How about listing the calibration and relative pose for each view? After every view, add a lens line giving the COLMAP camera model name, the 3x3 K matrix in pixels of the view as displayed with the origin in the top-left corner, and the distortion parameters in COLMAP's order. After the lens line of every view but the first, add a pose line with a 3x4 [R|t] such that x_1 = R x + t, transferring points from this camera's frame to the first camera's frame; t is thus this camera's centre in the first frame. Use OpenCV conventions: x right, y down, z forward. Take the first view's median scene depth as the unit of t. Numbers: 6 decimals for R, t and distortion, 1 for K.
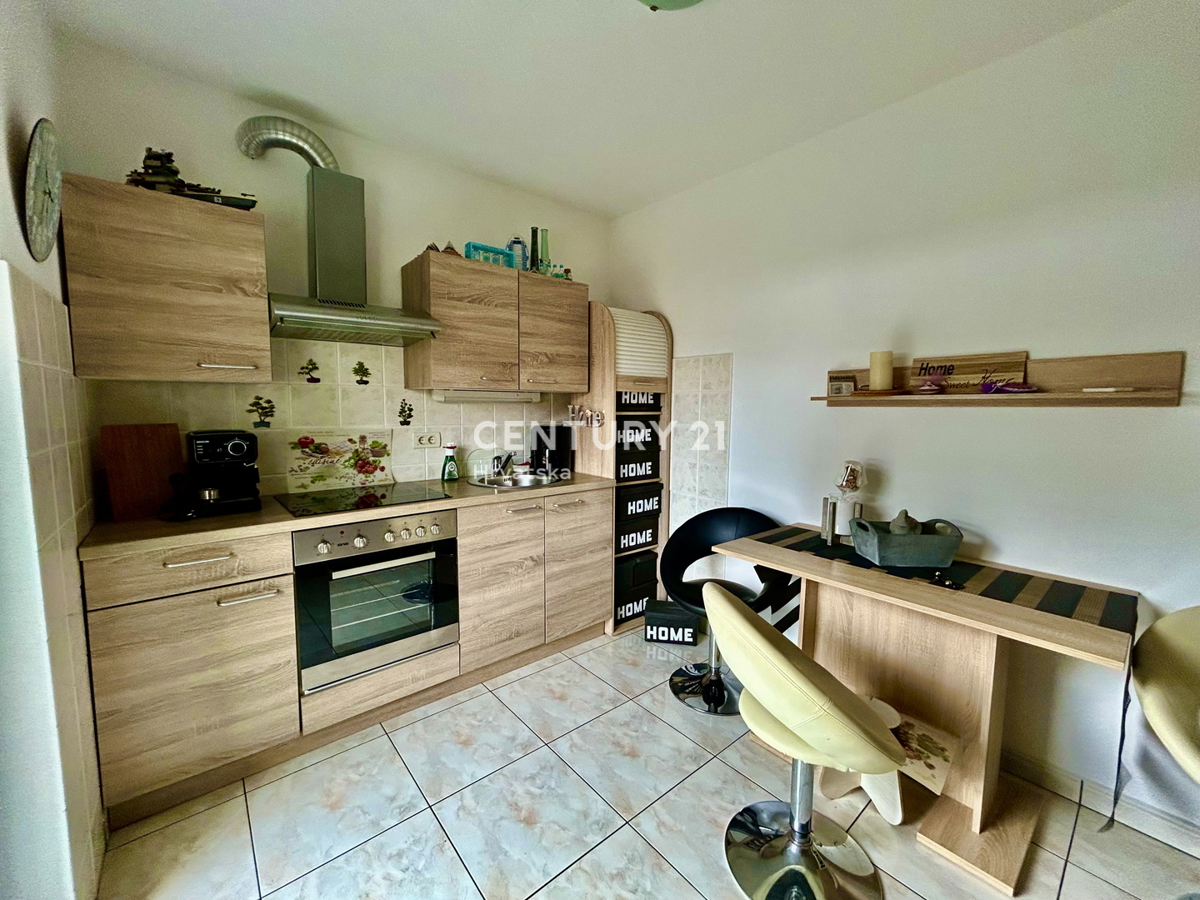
lens RADIAL K [[479.4, 0, 598.4], [0, 479.4, 447.5], [0, 0, 1]] dist [0.000361, -0.000411]
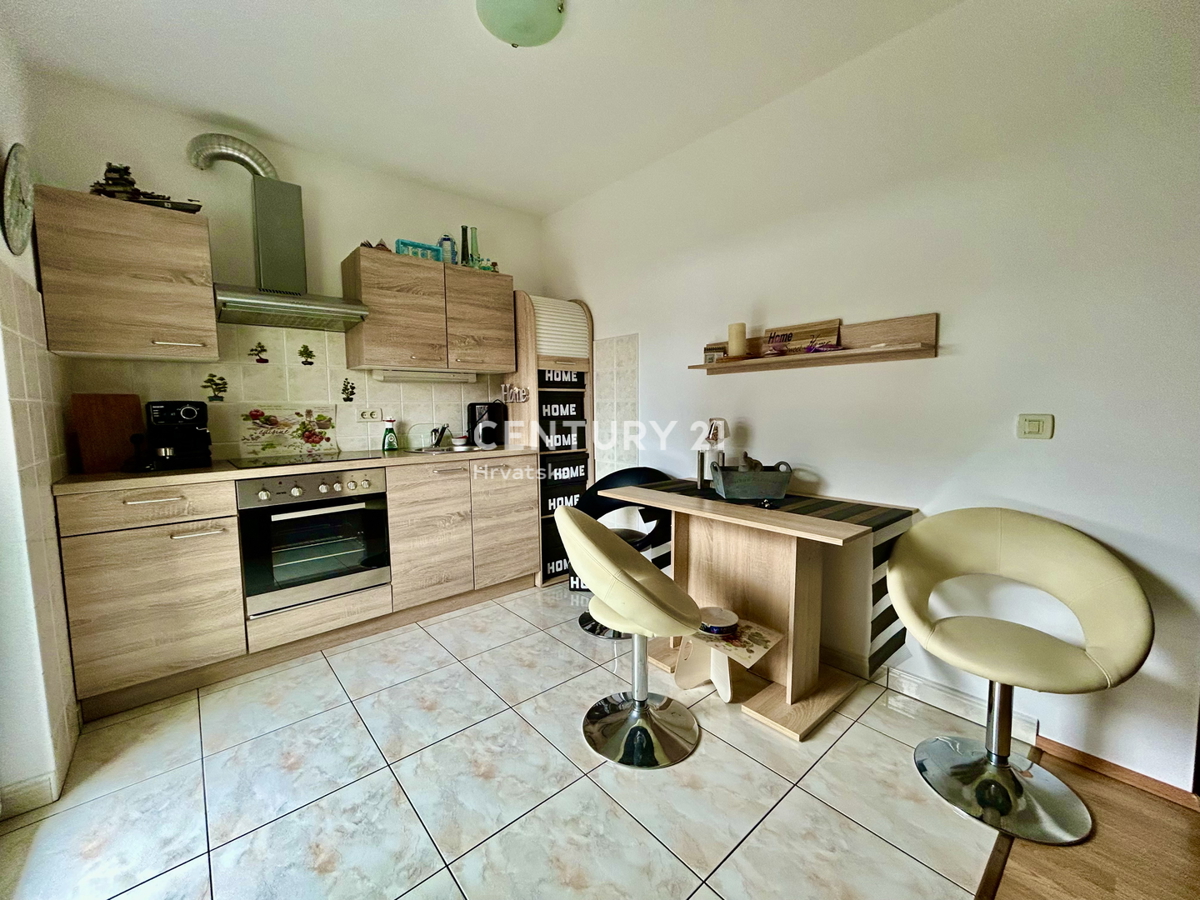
lens RADIAL K [[479.4, 0, 598.0], [0, 479.4, 447.3], [0, 0, 1]] dist [0.000361, -0.000411]
pose [[0.999731, -0.020915, 0.010040, 0.222069], [0.020955, 0.999773, -0.003876, 0.100324], [-0.009956, 0.004085, 0.999942, -0.179164]]
